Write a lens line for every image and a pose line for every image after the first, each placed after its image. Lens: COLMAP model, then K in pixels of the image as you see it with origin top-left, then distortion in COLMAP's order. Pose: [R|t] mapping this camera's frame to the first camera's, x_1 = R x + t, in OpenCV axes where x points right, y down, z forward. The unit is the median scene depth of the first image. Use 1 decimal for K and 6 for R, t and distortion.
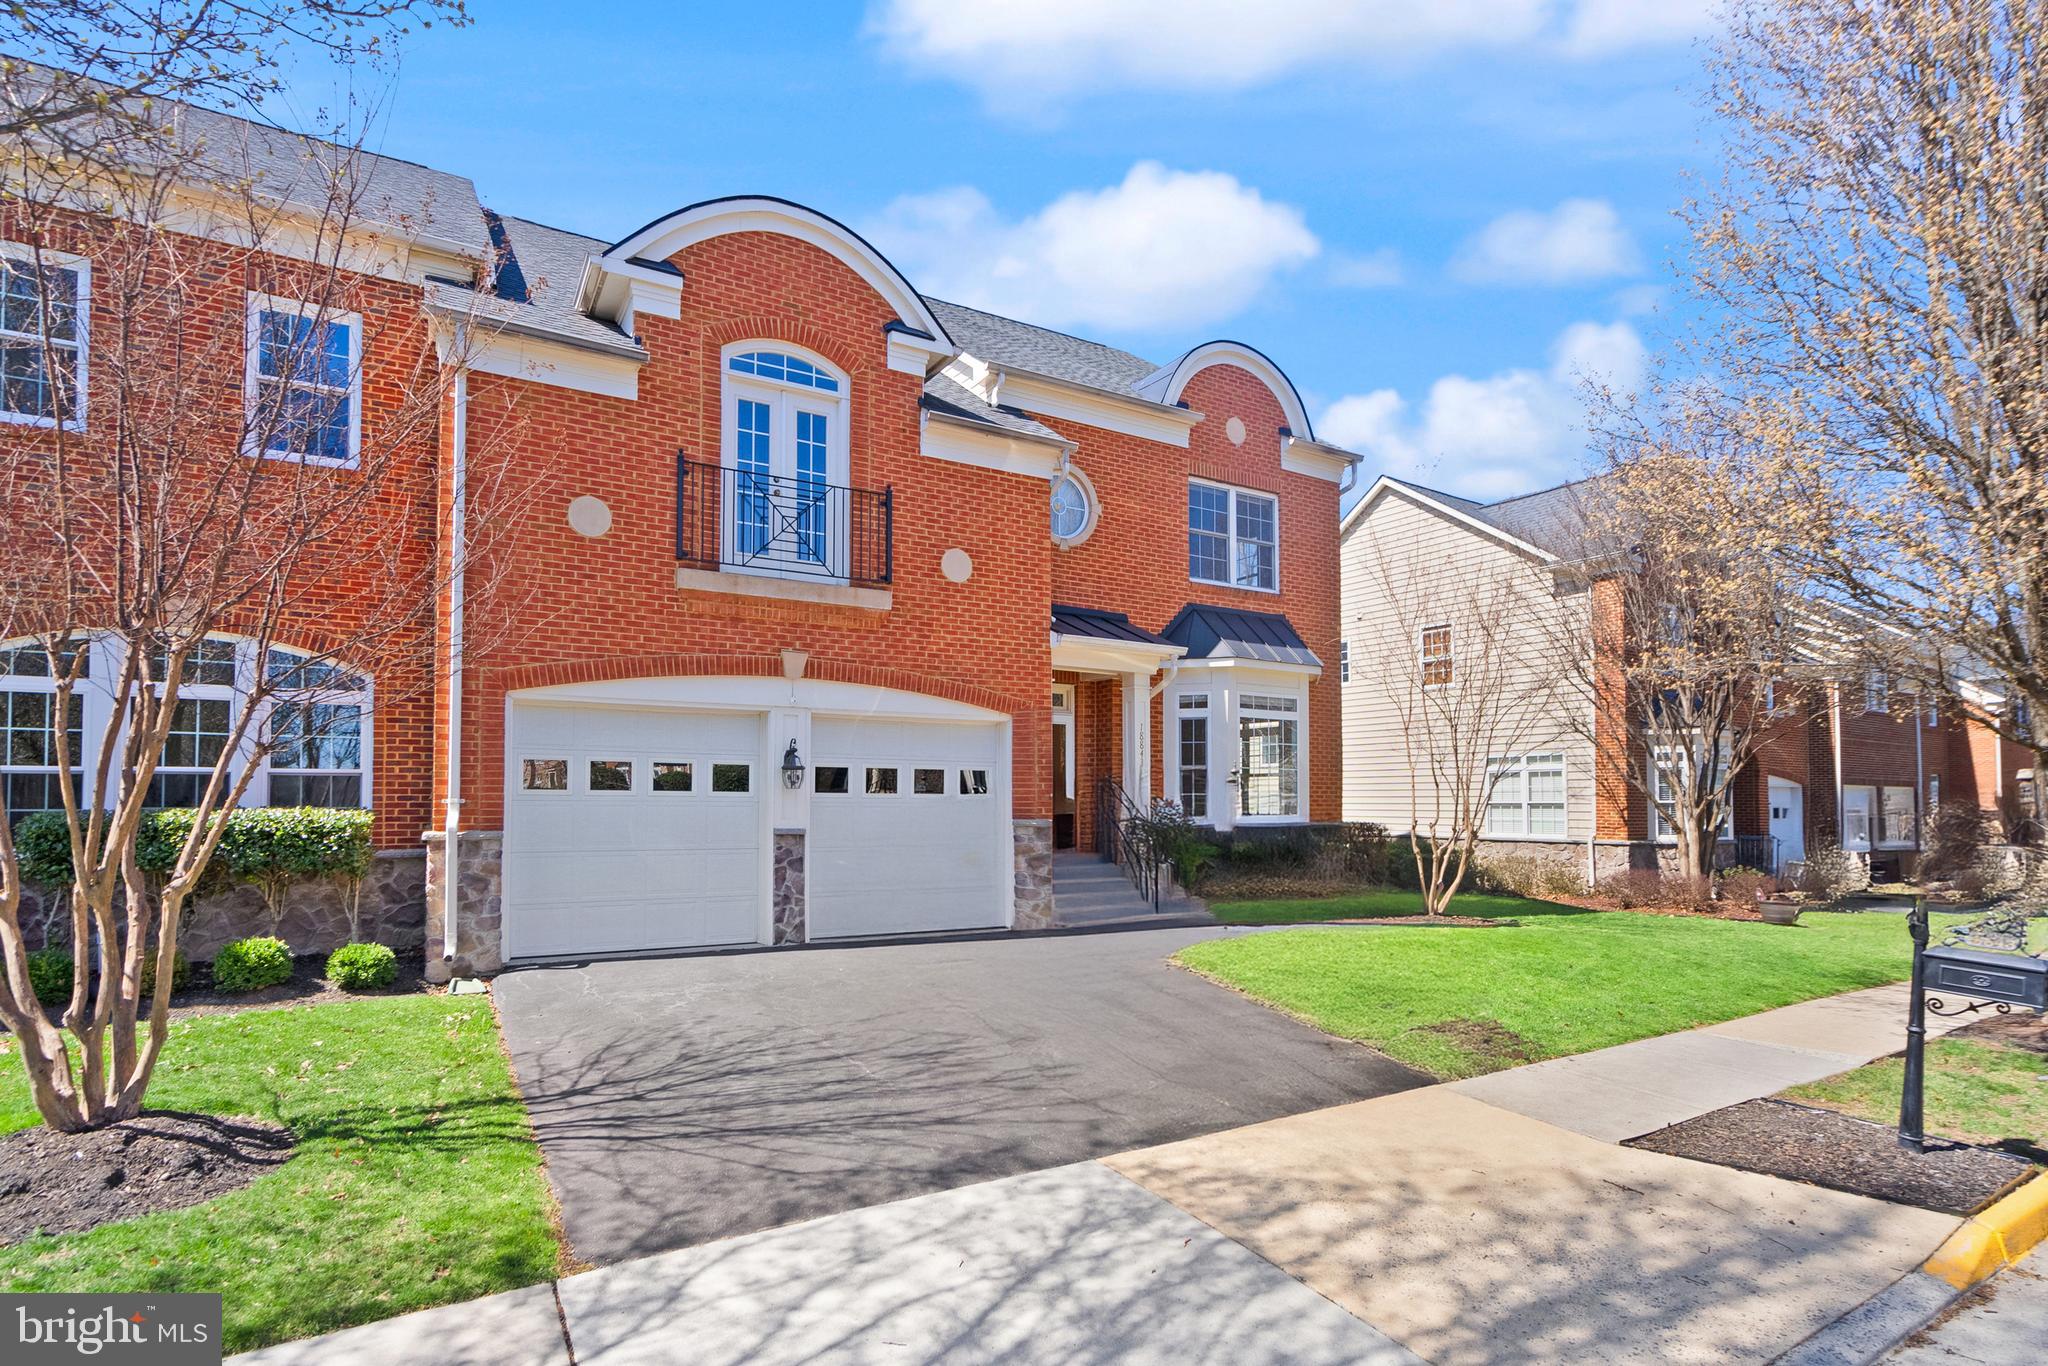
lens RADIAL K [[987.0, 0, 998.9], [0, 987.0, 777.0], [0, 0, 1]] dist [-0.001488, 0.002223]
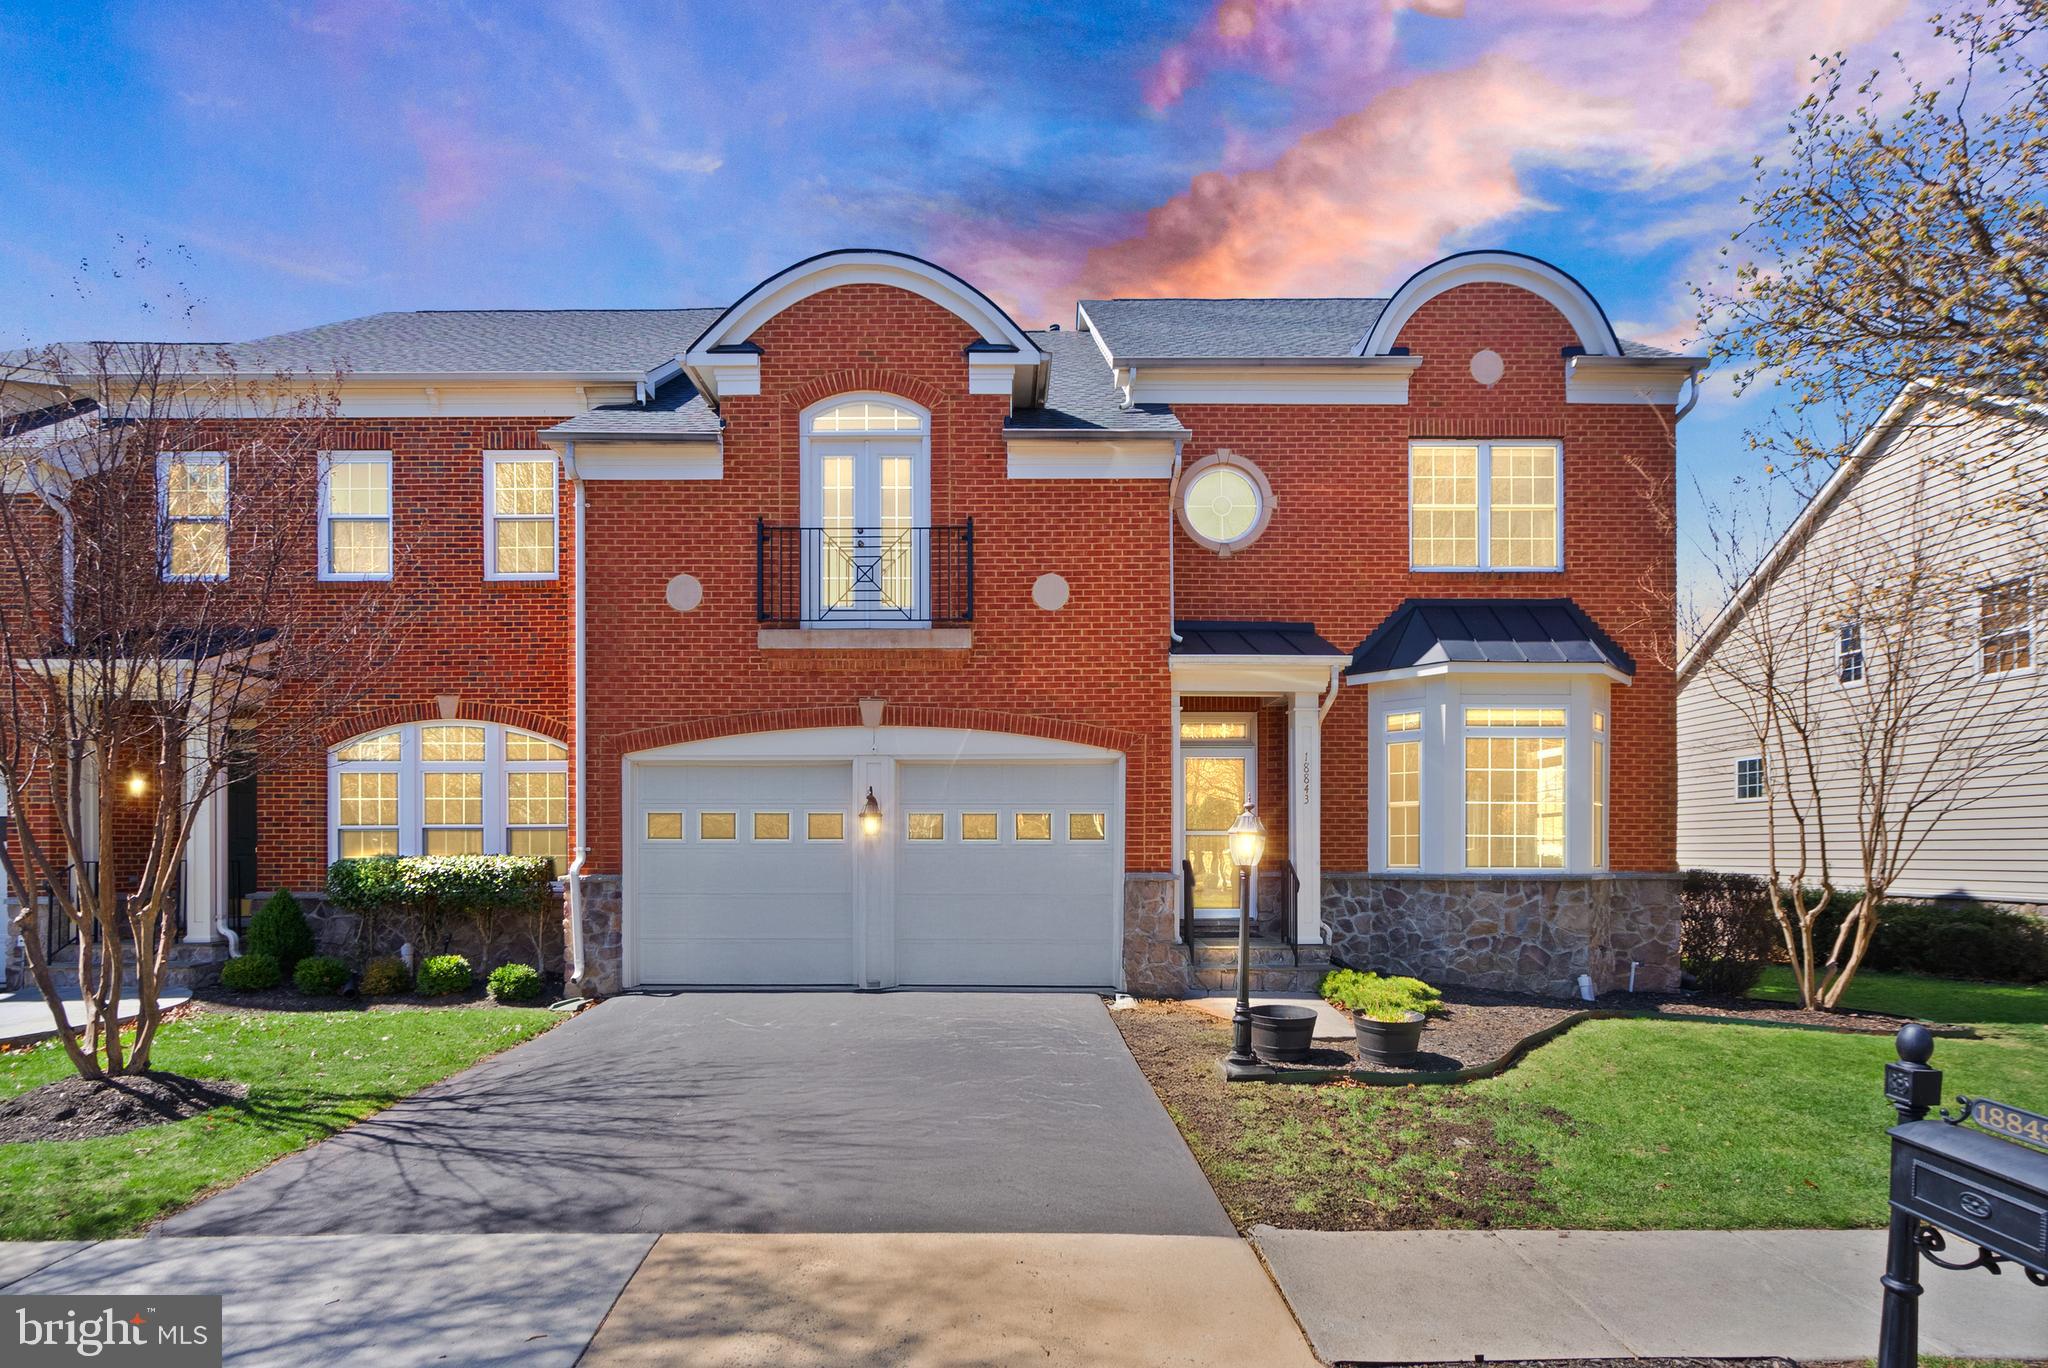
lens RADIAL K [[987.0, 0, 1012.0], [0, 987.0, 856.2], [0, 0, 1]] dist [-0.001488, 0.002223]
pose [[0.871933, -0.001852, -0.489622, 0.430665], [0.016275, 0.999550, 0.025202, 0.010204], [0.489355, -0.029943, 0.871571, 0.193788]]
